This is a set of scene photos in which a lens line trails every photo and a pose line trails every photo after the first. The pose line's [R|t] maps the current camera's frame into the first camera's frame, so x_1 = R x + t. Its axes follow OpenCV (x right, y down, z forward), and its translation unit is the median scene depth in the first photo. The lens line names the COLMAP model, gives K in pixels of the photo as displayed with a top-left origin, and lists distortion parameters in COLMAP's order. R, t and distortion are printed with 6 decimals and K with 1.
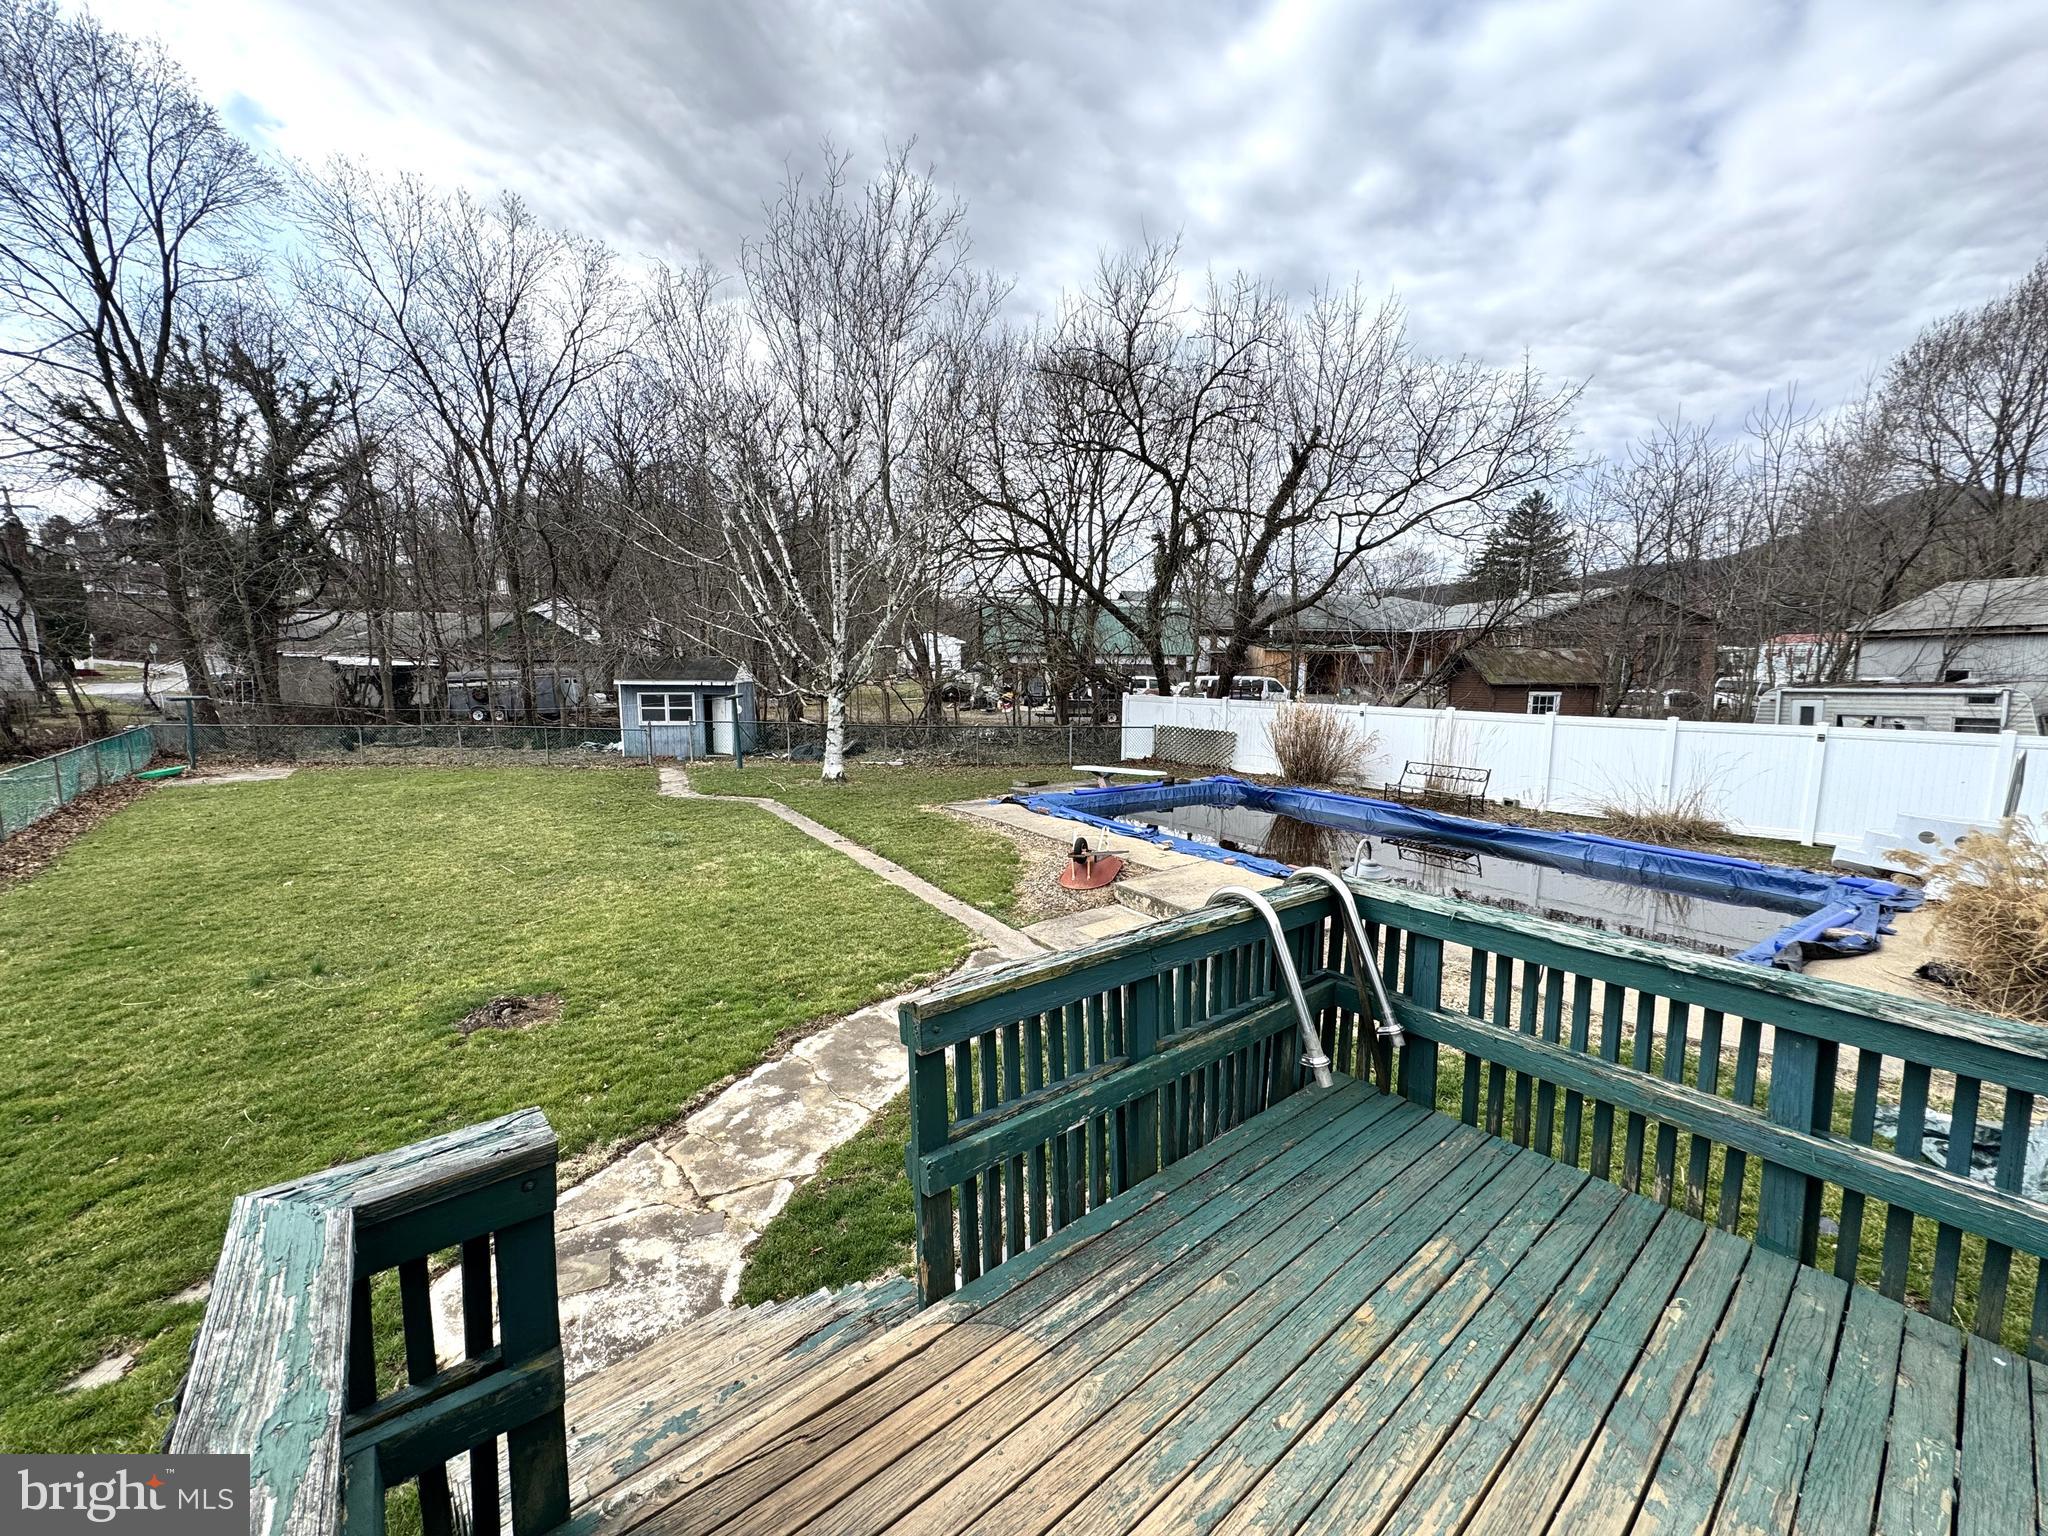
lens RADIAL K [[810.7, 0, 1024.0], [0, 810.7, 768.0], [0, 0, 1]] dist [0.001617, 0.000267]
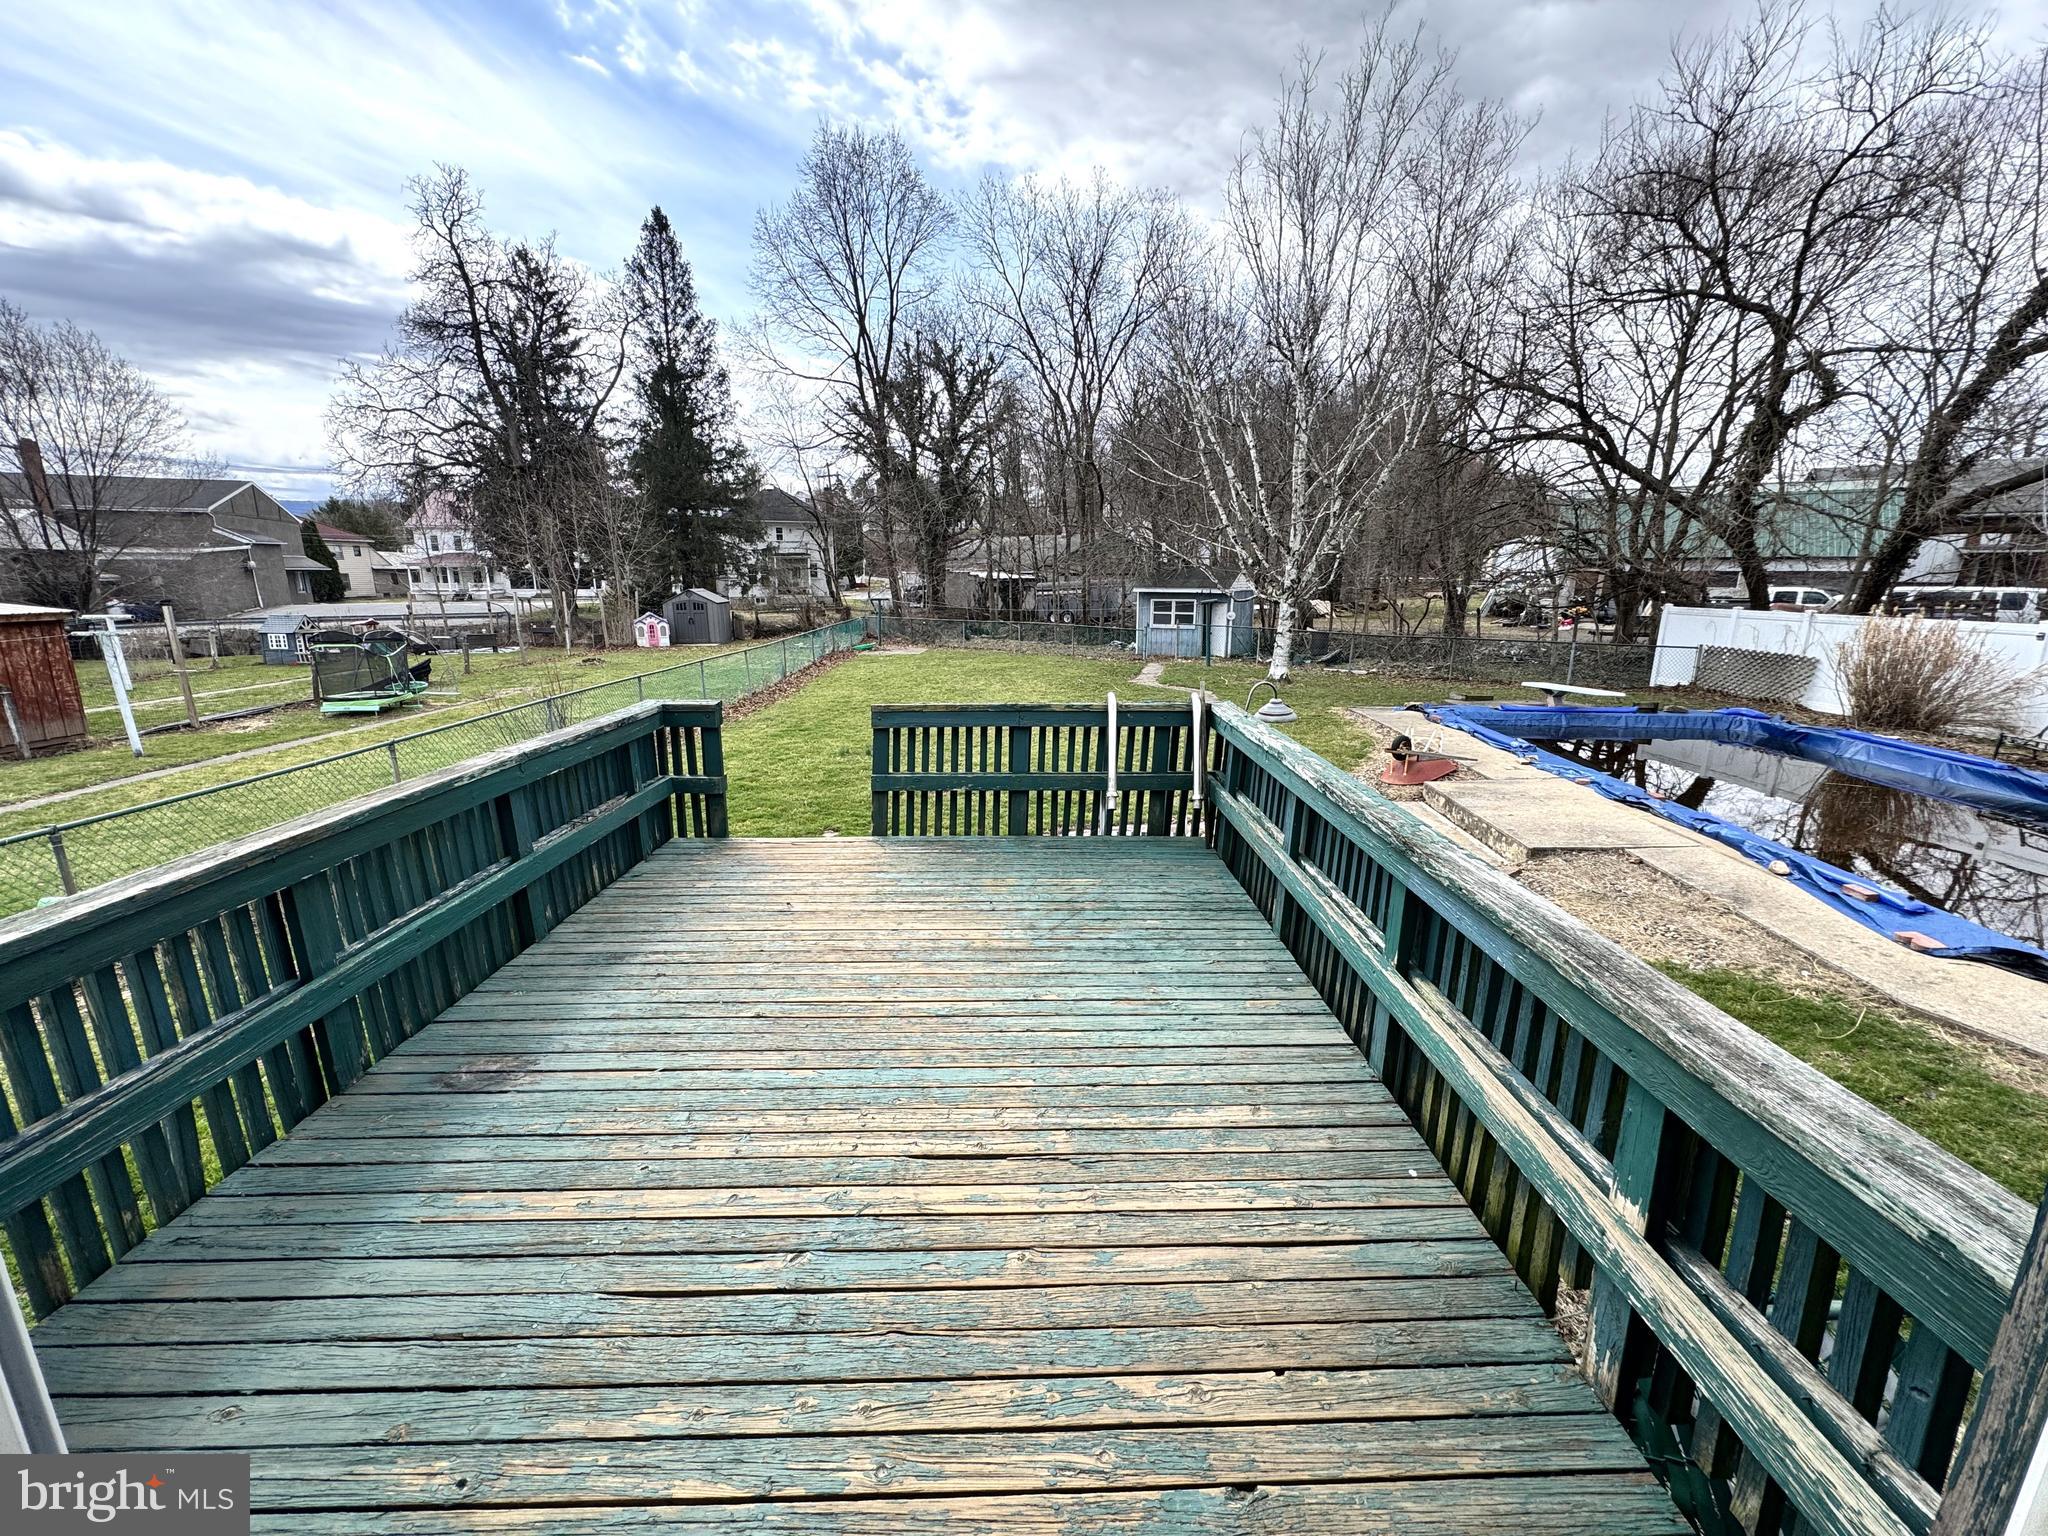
lens RADIAL K [[815.6, 0, 1033.8], [0, 815.6, 769.3], [0, 0, 1]] dist [-0.000629, -0.000125]
pose [[0.788147, 0.134259, -0.600665, 0.124988], [-0.071296, 0.989264, 0.127569, 0.011465], [0.611344, -0.057718, 0.789258, -0.040103]]
